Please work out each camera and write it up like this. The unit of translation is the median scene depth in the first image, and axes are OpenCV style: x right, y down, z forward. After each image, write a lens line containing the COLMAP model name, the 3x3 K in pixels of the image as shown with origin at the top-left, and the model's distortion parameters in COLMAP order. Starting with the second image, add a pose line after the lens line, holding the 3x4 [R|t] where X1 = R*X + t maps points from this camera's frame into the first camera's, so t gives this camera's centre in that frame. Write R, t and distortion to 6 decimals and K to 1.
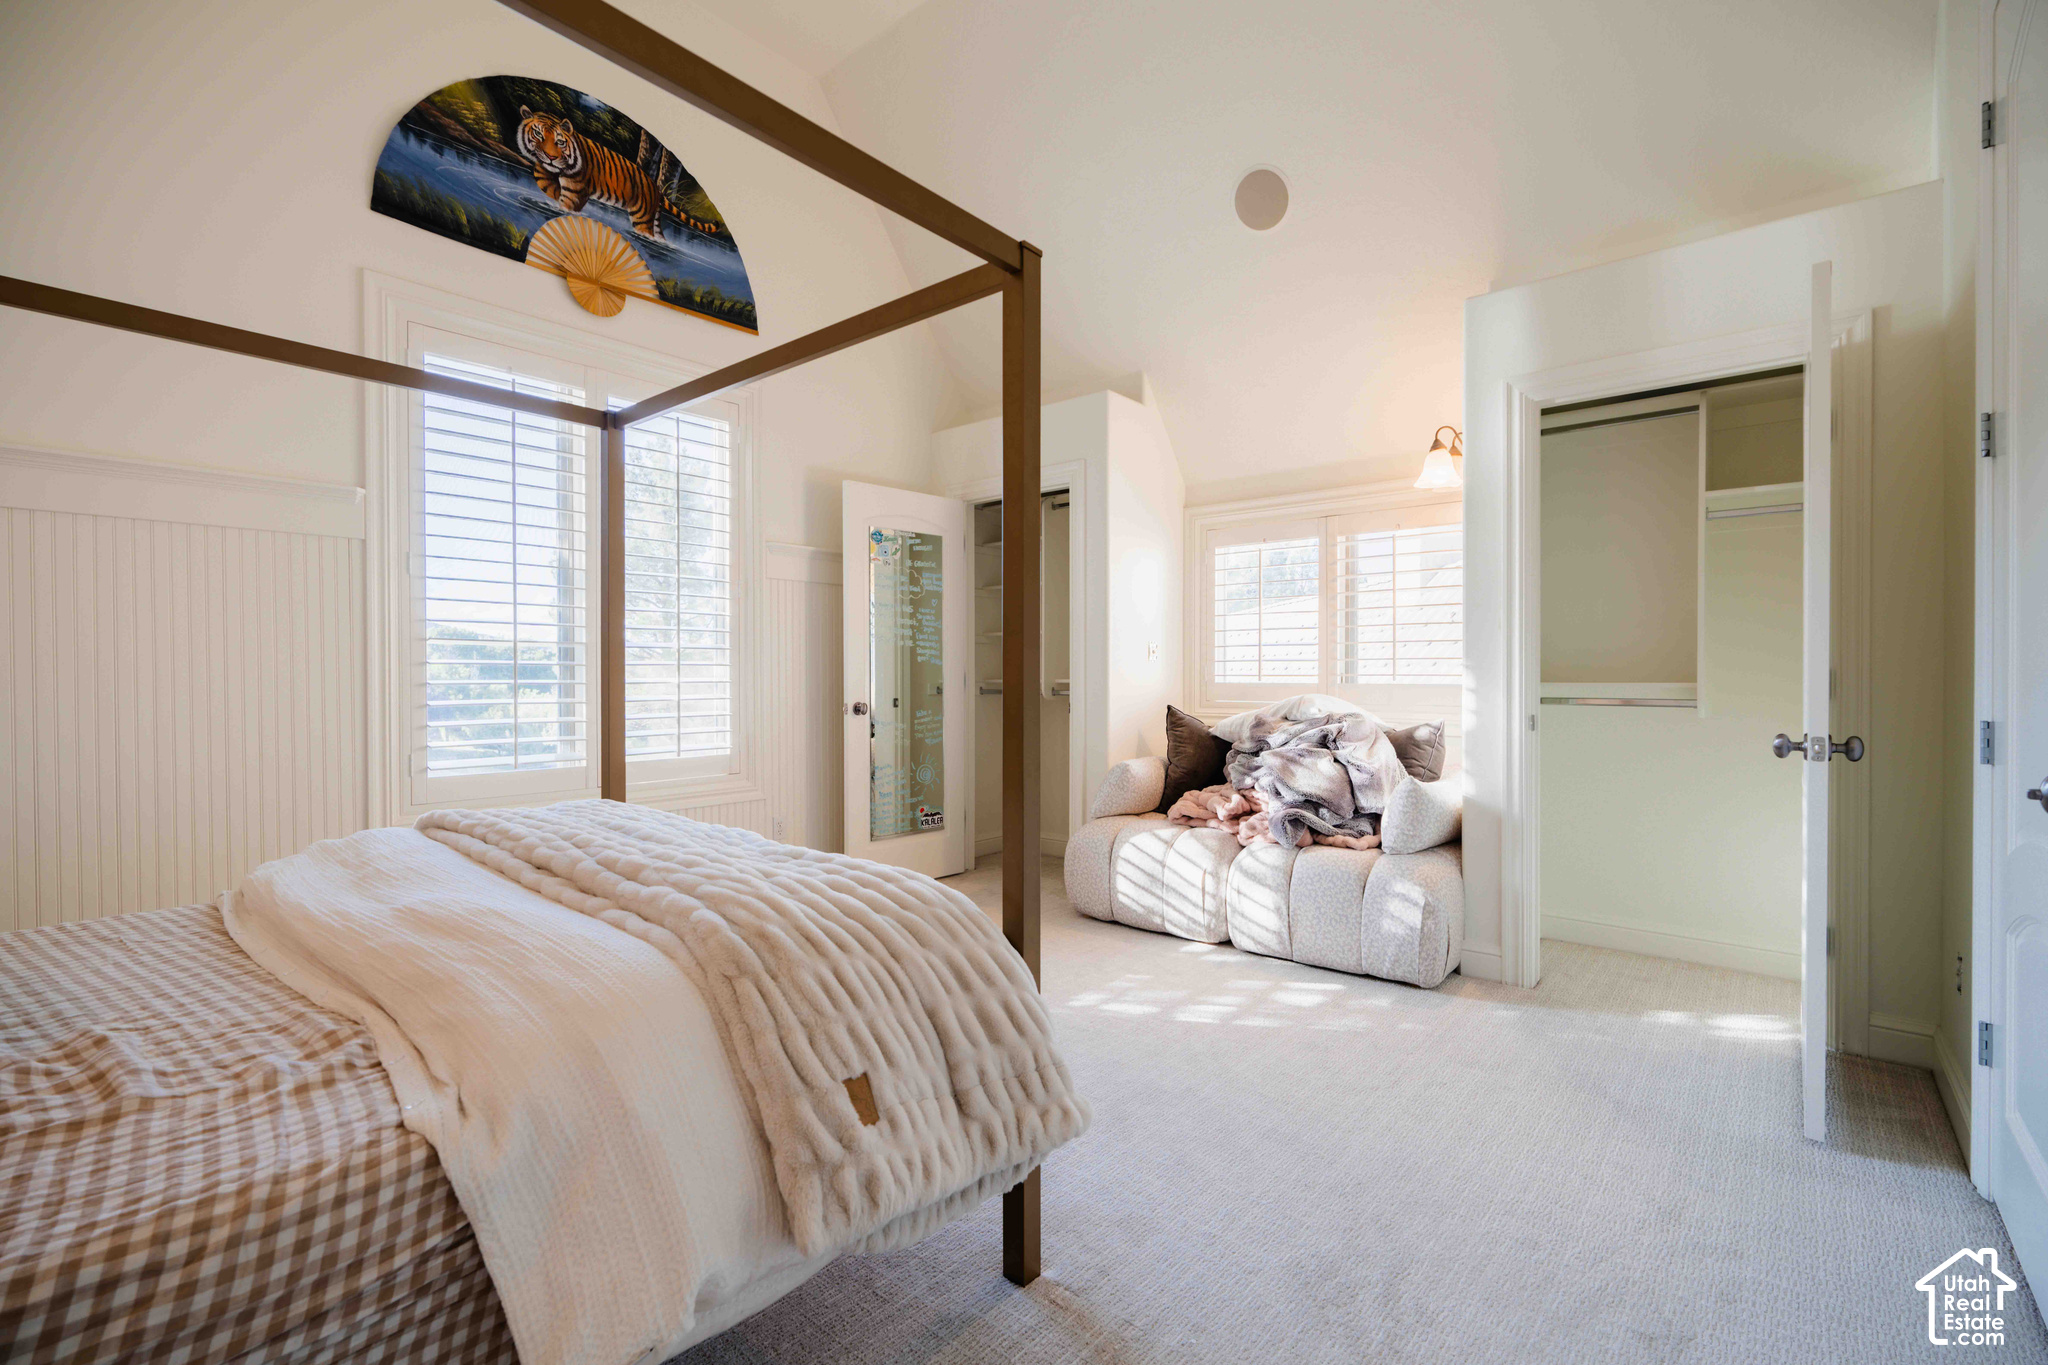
lens RADIAL K [[894.1, 0, 1036.5], [0, 894.1, 683.7], [0, 0, 1]] dist [-0.004215, -0.000053]
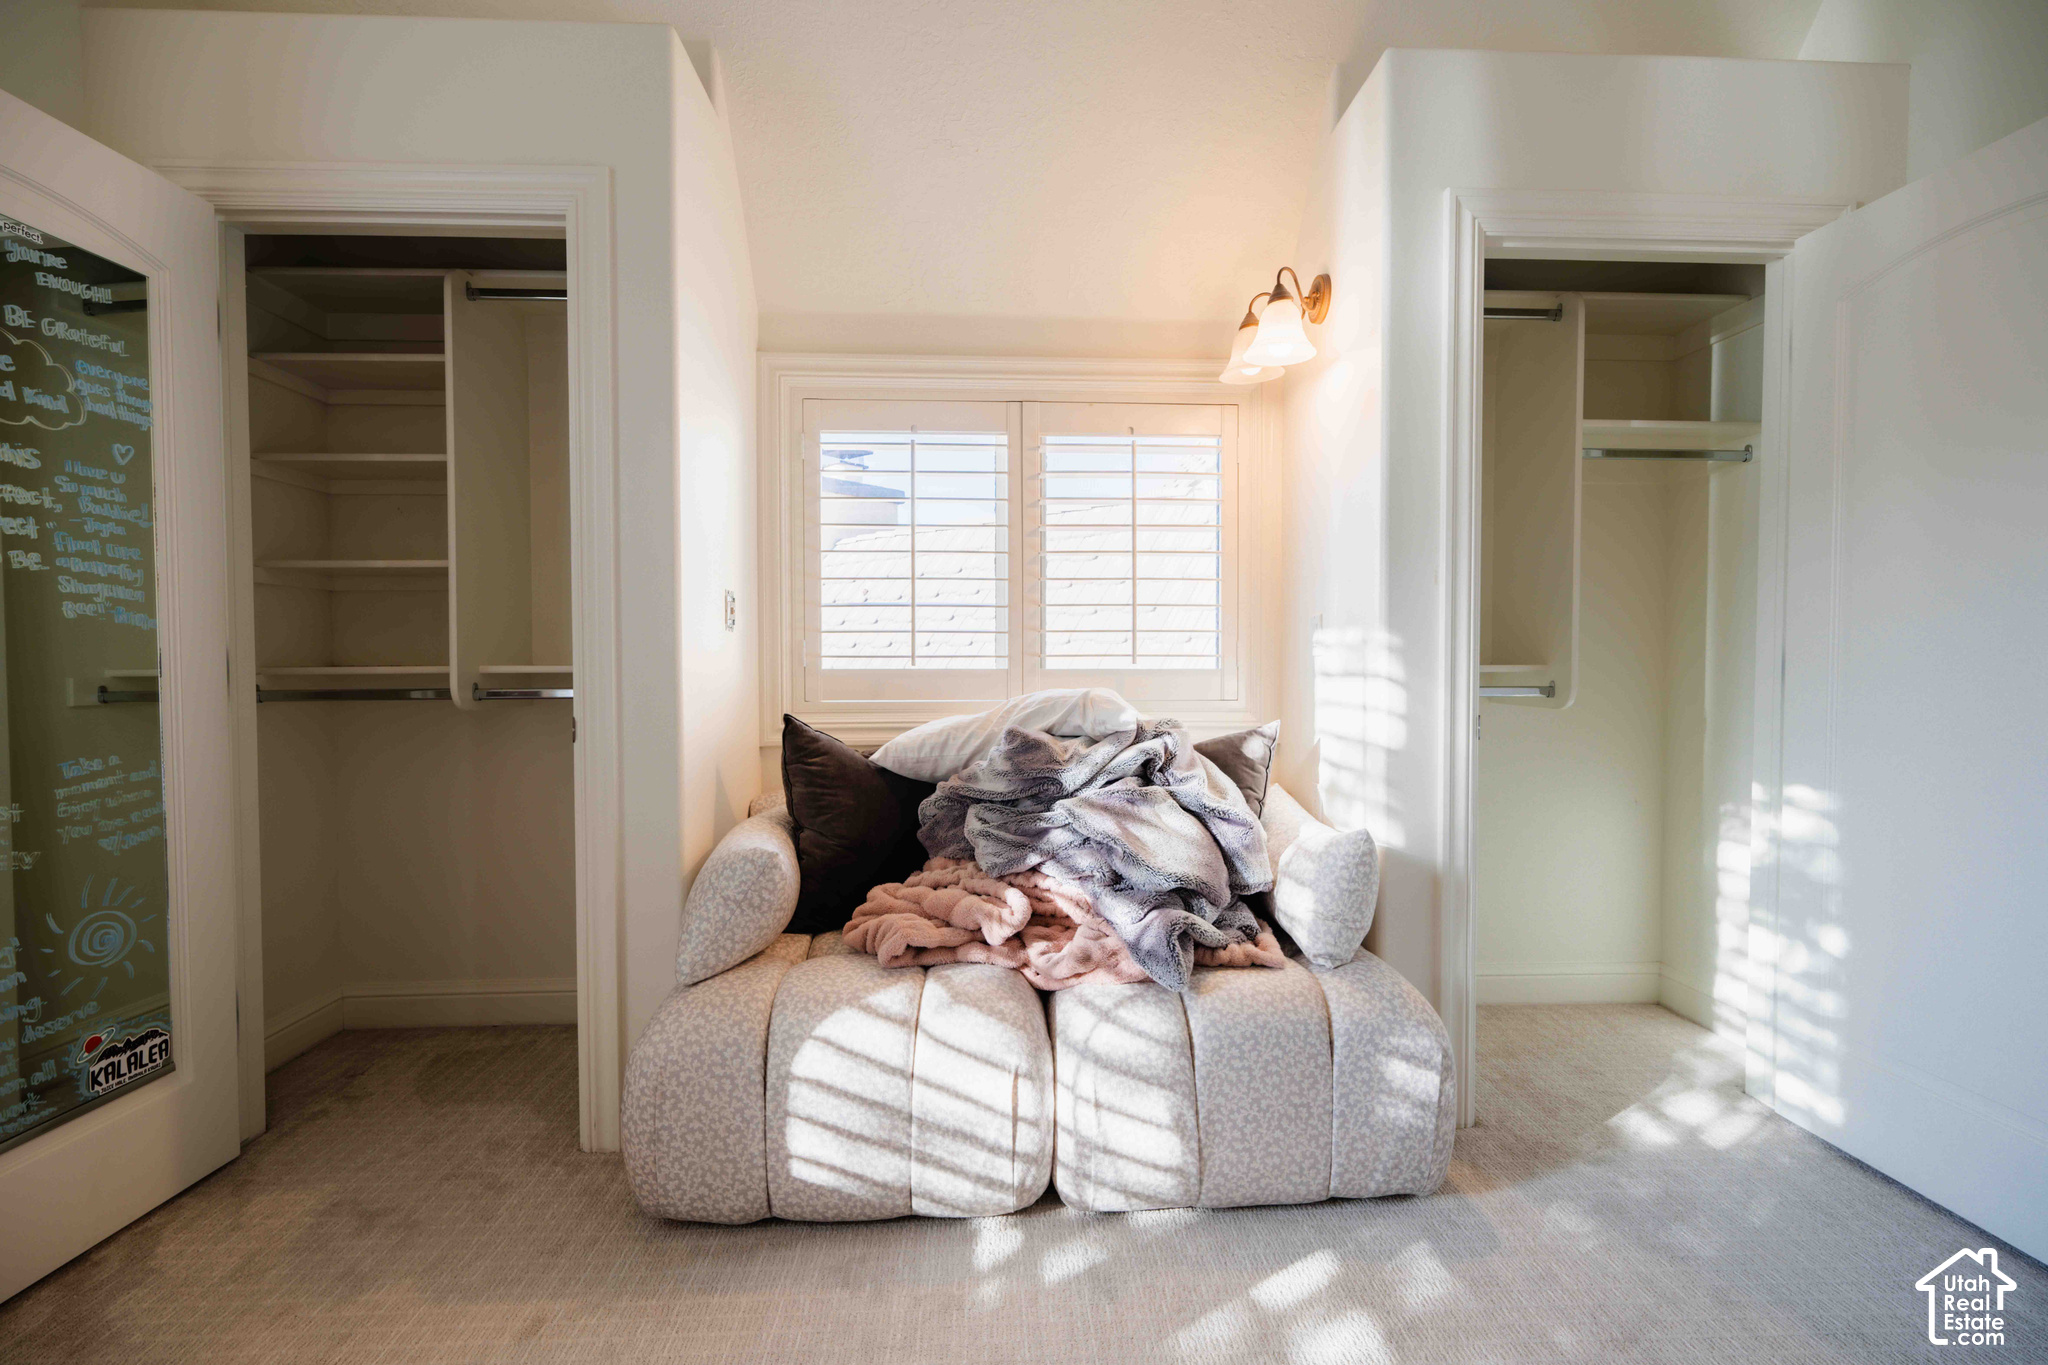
lens RADIAL K [[894.1, 0, 1036.5], [0, 894.1, 683.7], [0, 0, 1]] dist [-0.004215, -0.000053]
pose [[0.736760, -0.021170, 0.675823, -0.110351], [0.007840, 0.999710, 0.022770, -0.005124], [-0.676109, -0.011478, 0.736712, 0.617810]]
